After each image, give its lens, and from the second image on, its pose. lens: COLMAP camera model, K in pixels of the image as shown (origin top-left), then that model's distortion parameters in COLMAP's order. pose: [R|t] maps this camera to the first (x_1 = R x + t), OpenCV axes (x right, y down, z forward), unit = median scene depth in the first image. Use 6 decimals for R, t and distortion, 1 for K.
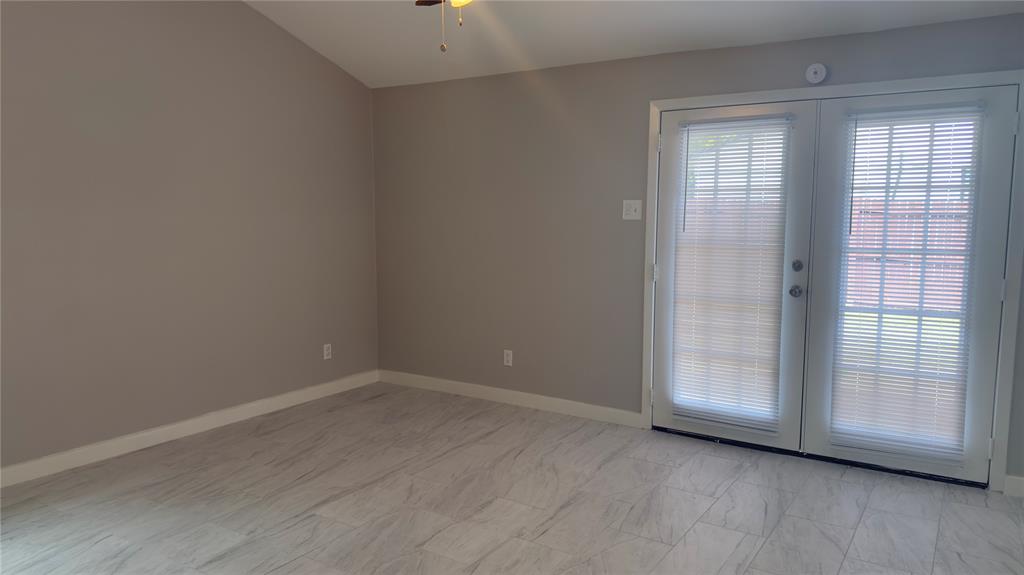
lens RADIAL K [[724.0, 0, 511.6], [0, 724.0, 293.1], [0, 0, 1]] dist [0.103466, -0.161992]
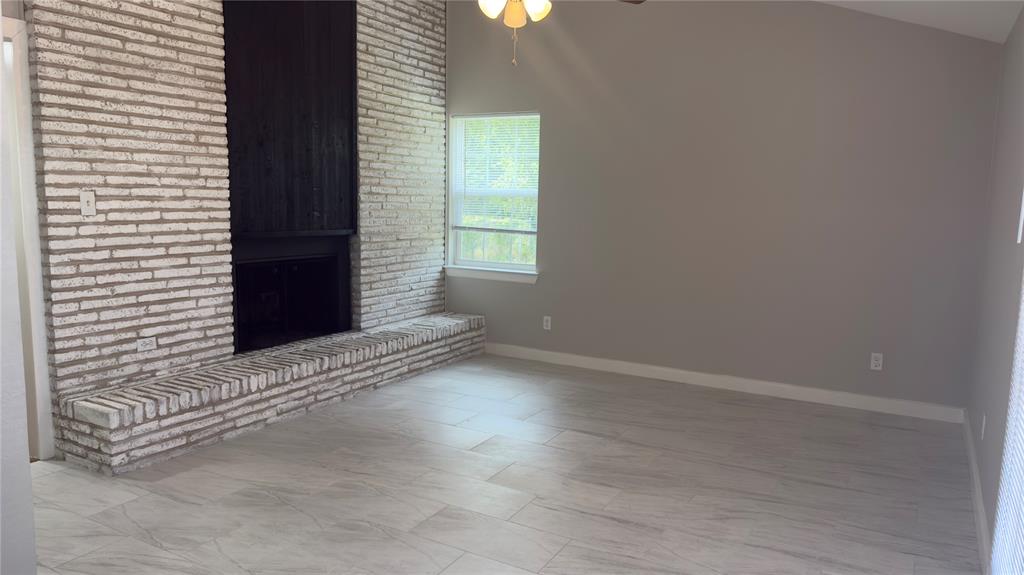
lens RADIAL K [[724.0, 0, 511.6], [0, 724.0, 293.1], [0, 0, 1]] dist [0.103466, -0.161992]
pose [[0.031743, 0.128821, -0.991160, 0.804895], [-0.128594, 0.983944, 0.123765, -0.073812], [0.991189, 0.123528, 0.047799, 0.671617]]
